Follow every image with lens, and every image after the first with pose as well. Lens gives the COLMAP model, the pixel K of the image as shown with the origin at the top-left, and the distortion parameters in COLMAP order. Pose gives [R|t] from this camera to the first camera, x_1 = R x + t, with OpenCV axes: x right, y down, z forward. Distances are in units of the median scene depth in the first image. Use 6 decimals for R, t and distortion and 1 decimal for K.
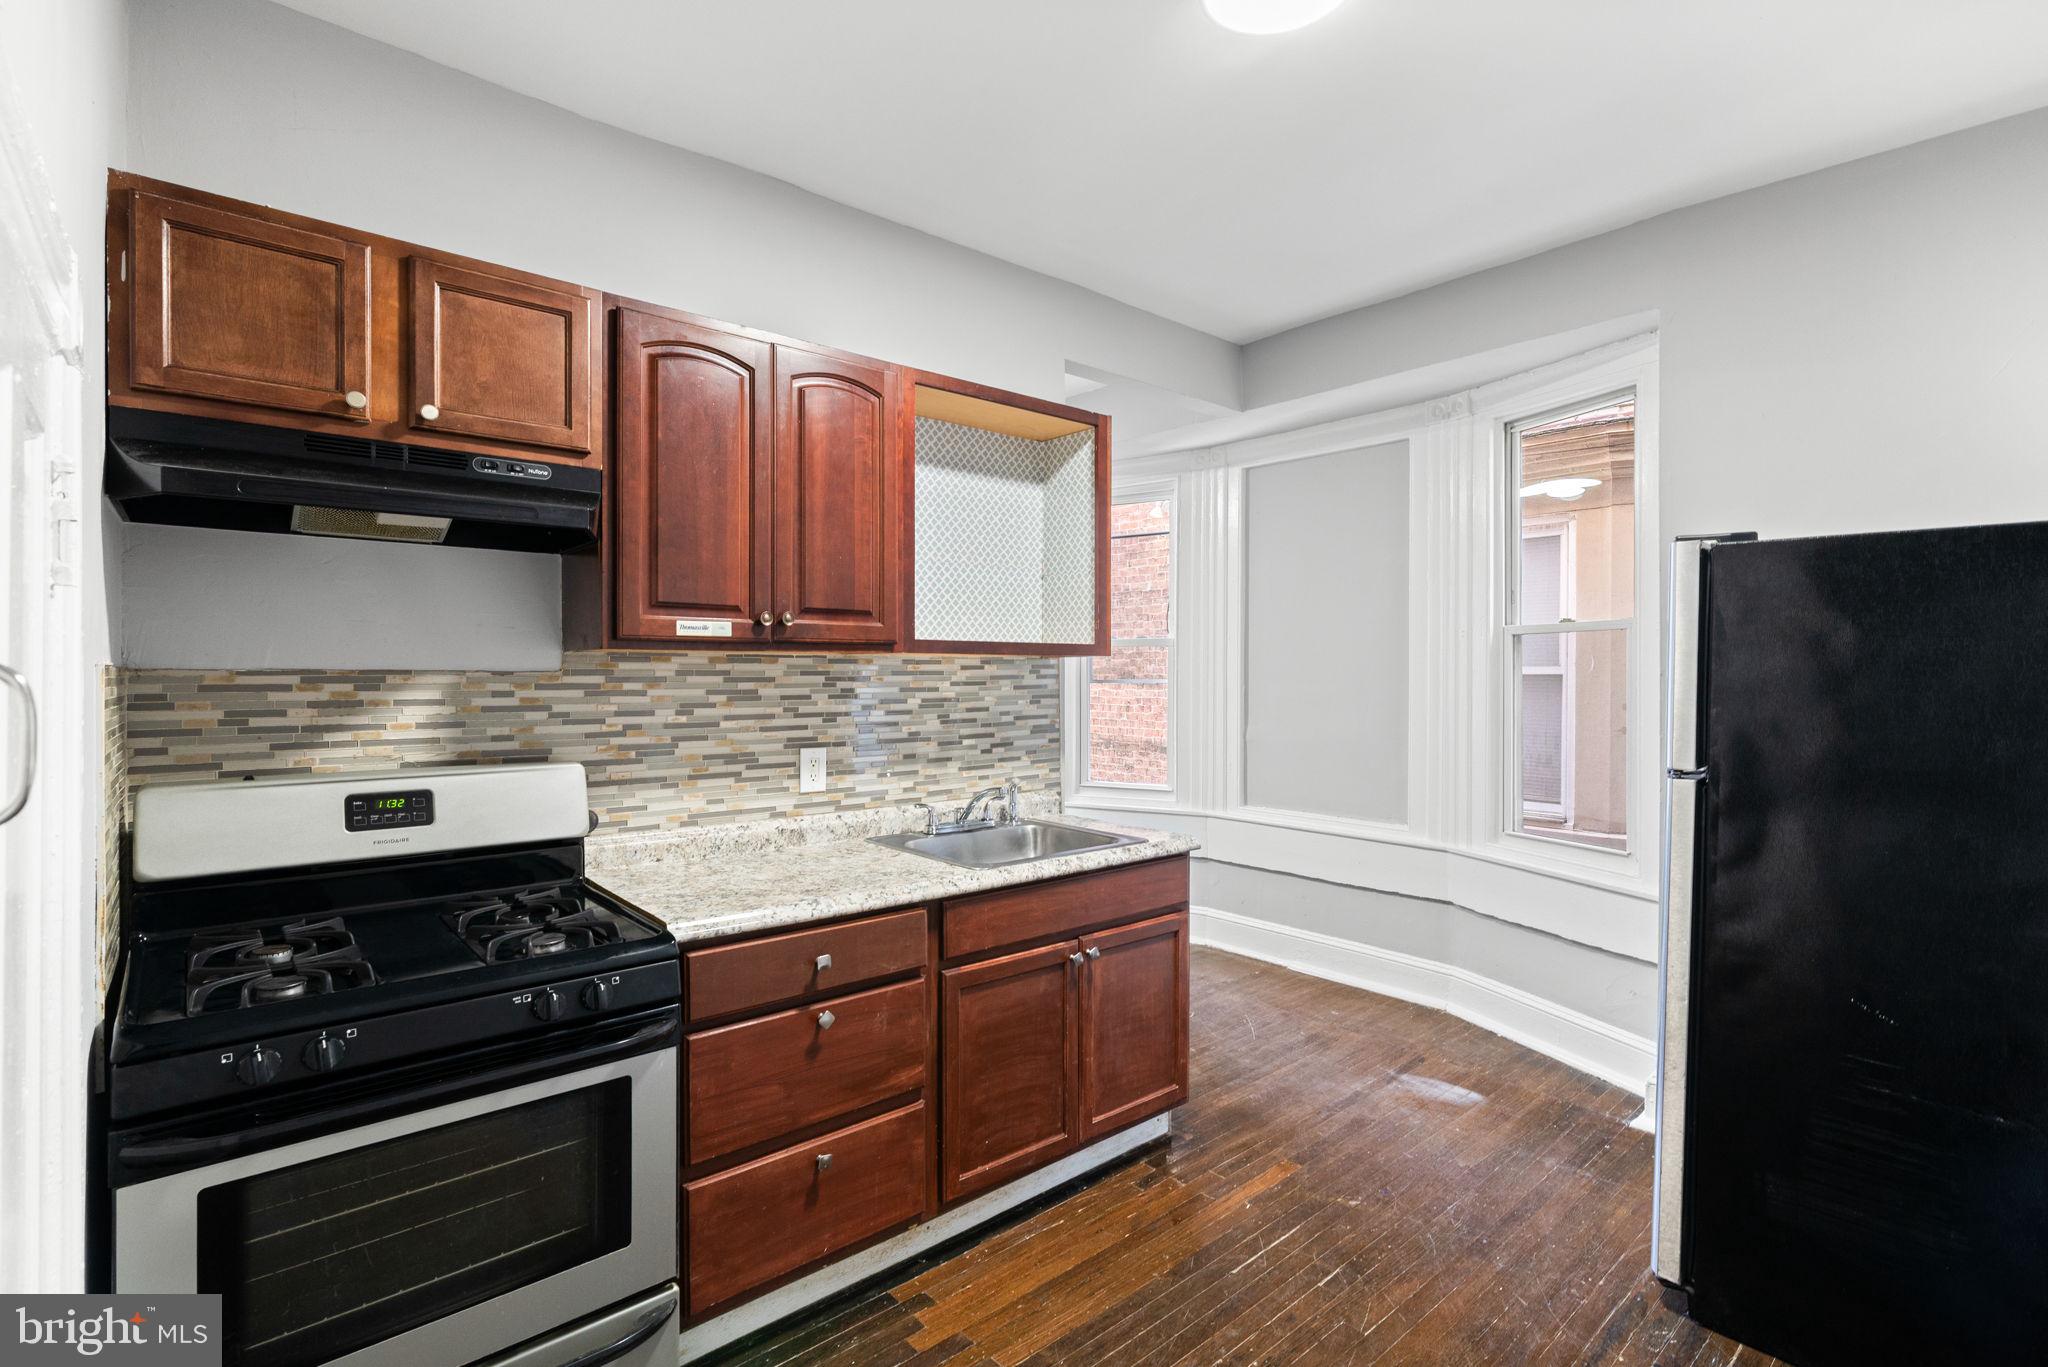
lens RADIAL K [[967.0, 0, 1024.4], [0, 967.0, 660.8], [0, 0, 1]] dist [-0.005954, 0.002359]
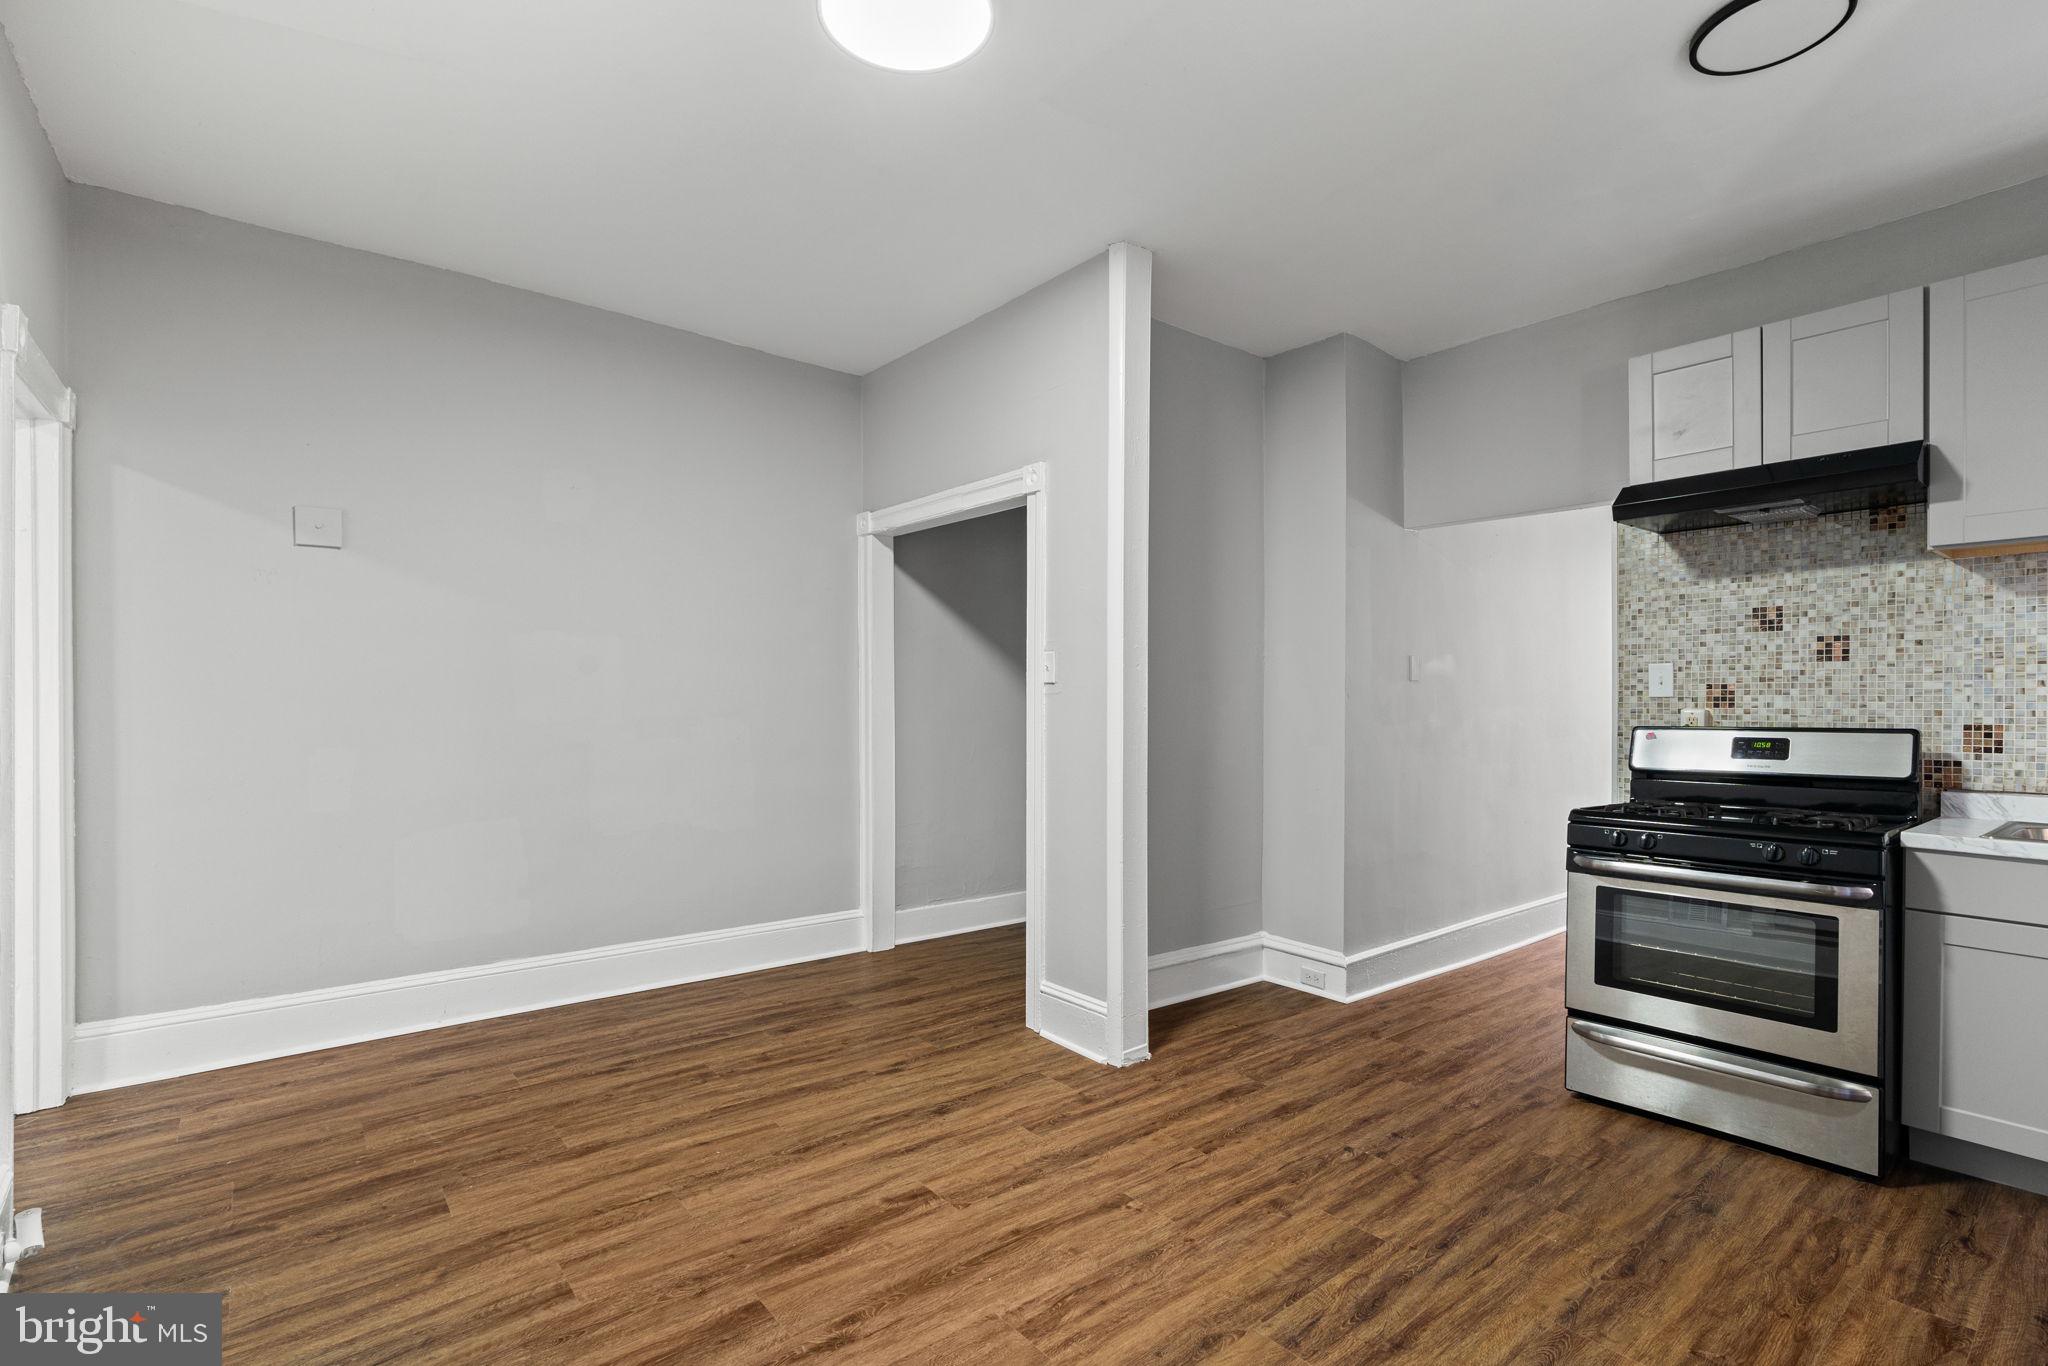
lens RADIAL K [[945.8, 0, 1016.4], [0, 945.8, 707.3], [0, 0, 1]] dist [-0.001654, 0.000500]
pose [[-0.030321, 0.000678, -0.999540, 0.797540], [0.002940, 0.999996, 0.000589, 0.064062], [0.999536, -0.002921, -0.030323, -0.180126]]
